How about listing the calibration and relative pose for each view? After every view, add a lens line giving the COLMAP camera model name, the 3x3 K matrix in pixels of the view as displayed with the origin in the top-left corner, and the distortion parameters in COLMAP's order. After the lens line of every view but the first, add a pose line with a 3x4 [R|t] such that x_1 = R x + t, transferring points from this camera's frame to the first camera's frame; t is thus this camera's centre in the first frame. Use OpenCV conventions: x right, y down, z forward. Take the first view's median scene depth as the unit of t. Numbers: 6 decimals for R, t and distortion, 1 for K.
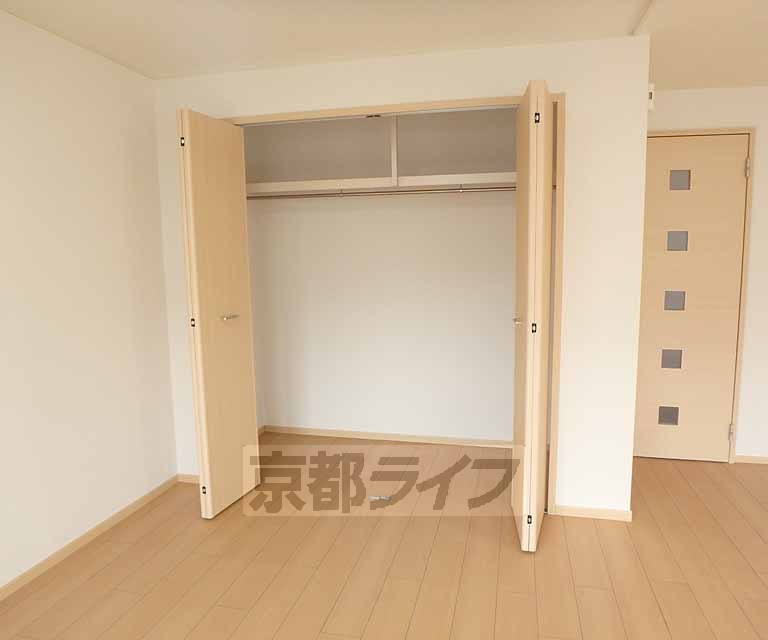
lens RADIAL K [[525.1, 0, 379.6], [0, 525.1, 326.8], [0, 0, 1]] dist [0.004408, 0.002096]
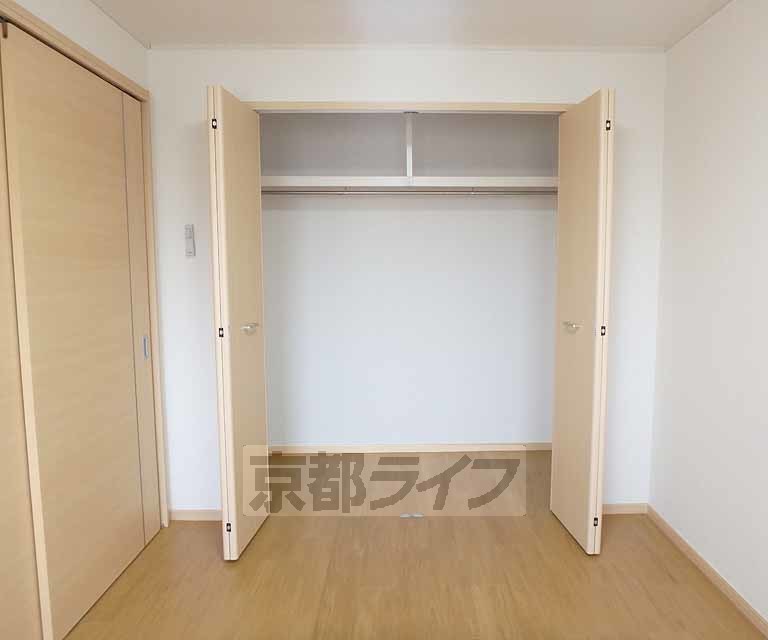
lens RADIAL K [[525.1, 0, 386.3], [0, 525.1, 312.4], [0, 0, 1]] dist [0.004408, 0.002096]
pose [[0.971205, -0.014278, 0.237816, -0.279293], [0.021140, 0.999430, -0.026330, -0.012184], [-0.237304, 0.030600, 0.970953, 0.091958]]
